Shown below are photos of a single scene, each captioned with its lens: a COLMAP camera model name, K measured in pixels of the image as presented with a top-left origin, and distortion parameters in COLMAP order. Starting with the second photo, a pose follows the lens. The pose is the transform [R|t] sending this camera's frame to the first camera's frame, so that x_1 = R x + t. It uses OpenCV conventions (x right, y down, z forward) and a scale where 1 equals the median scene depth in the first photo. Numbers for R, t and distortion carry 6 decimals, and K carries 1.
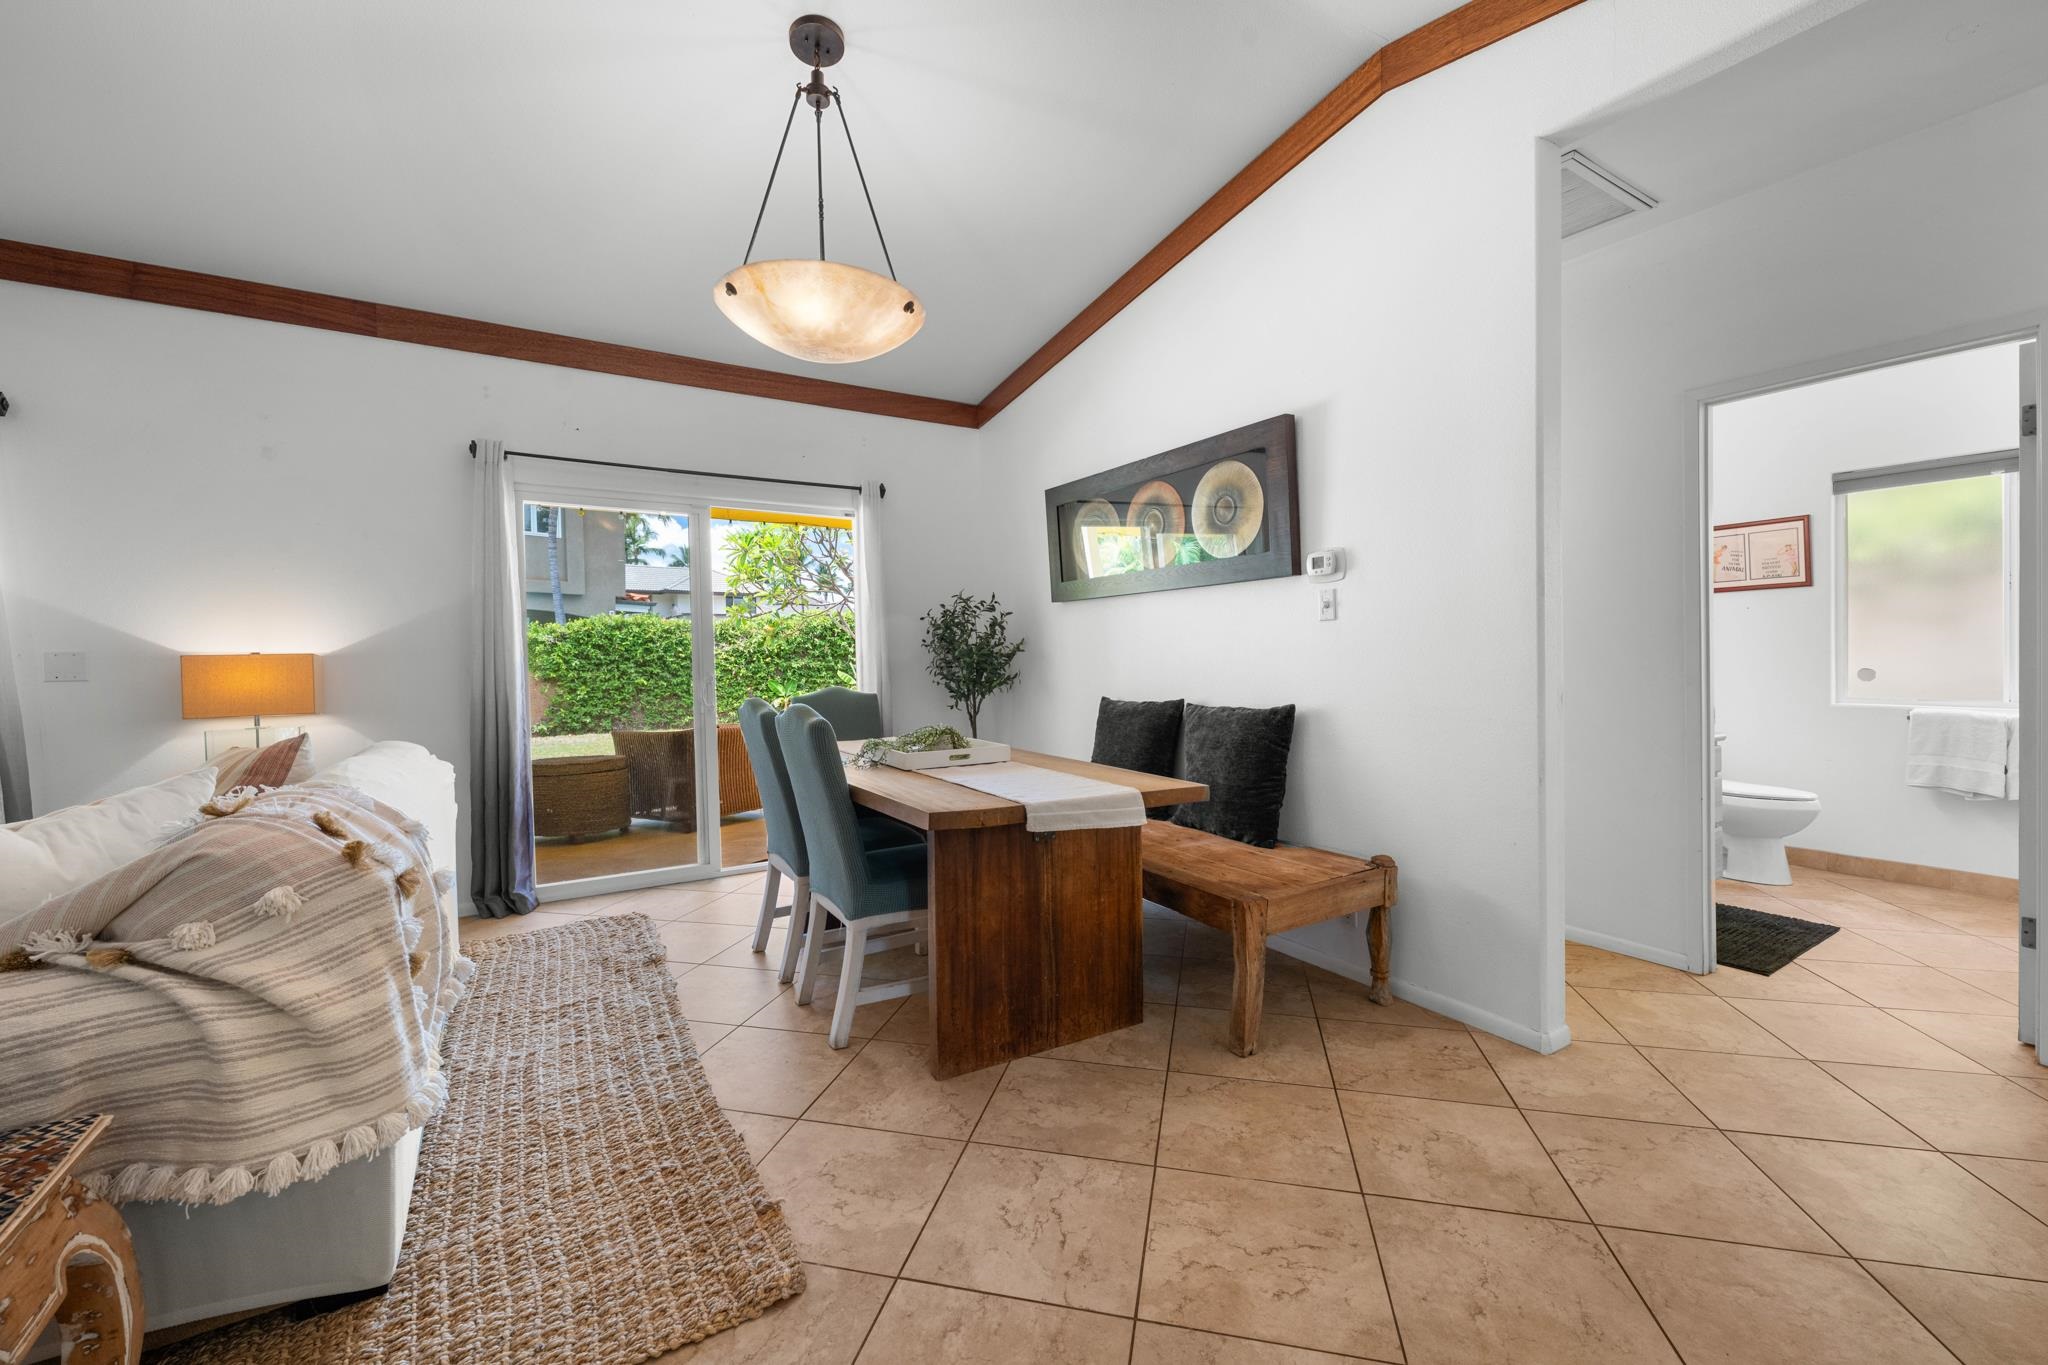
lens RADIAL K [[841.0, 0, 1044.4], [0, 841.0, 668.4], [0, 0, 1]] dist [-0.000014, 0.000004]
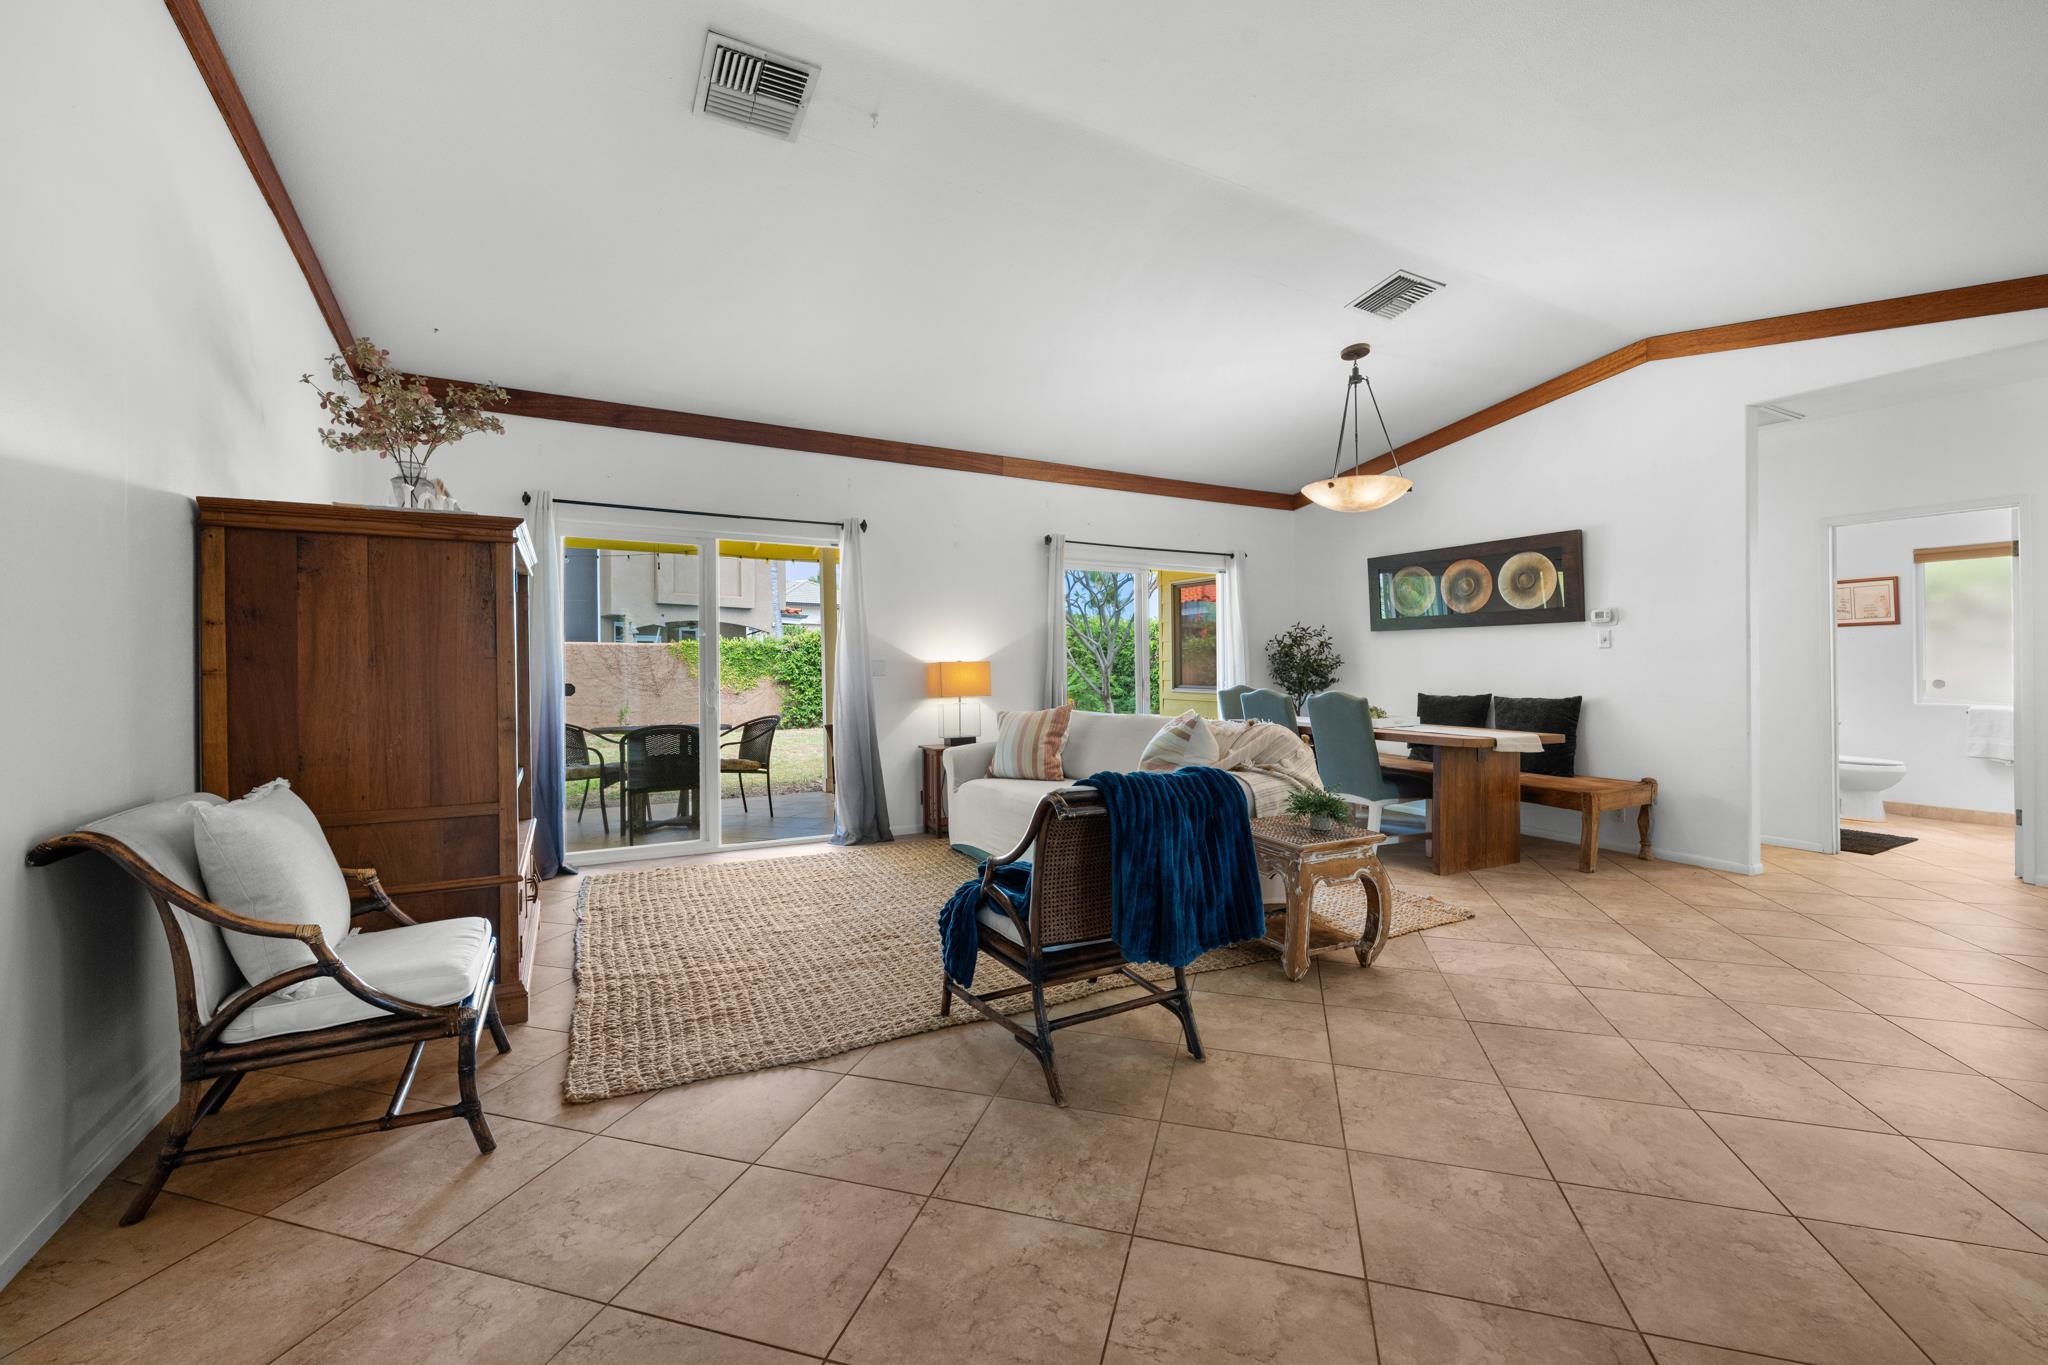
lens RADIAL K [[834.5, 0, 1039.7], [0, 834.5, 664.3], [0, 0, 1]] dist [0.000326, 0.000124]
pose [[0.997933, 0.009443, -0.063564, -0.747535], [-0.010506, 0.999810, -0.016400, 0.018357], [0.063398, 0.017034, 0.997843, -0.833019]]
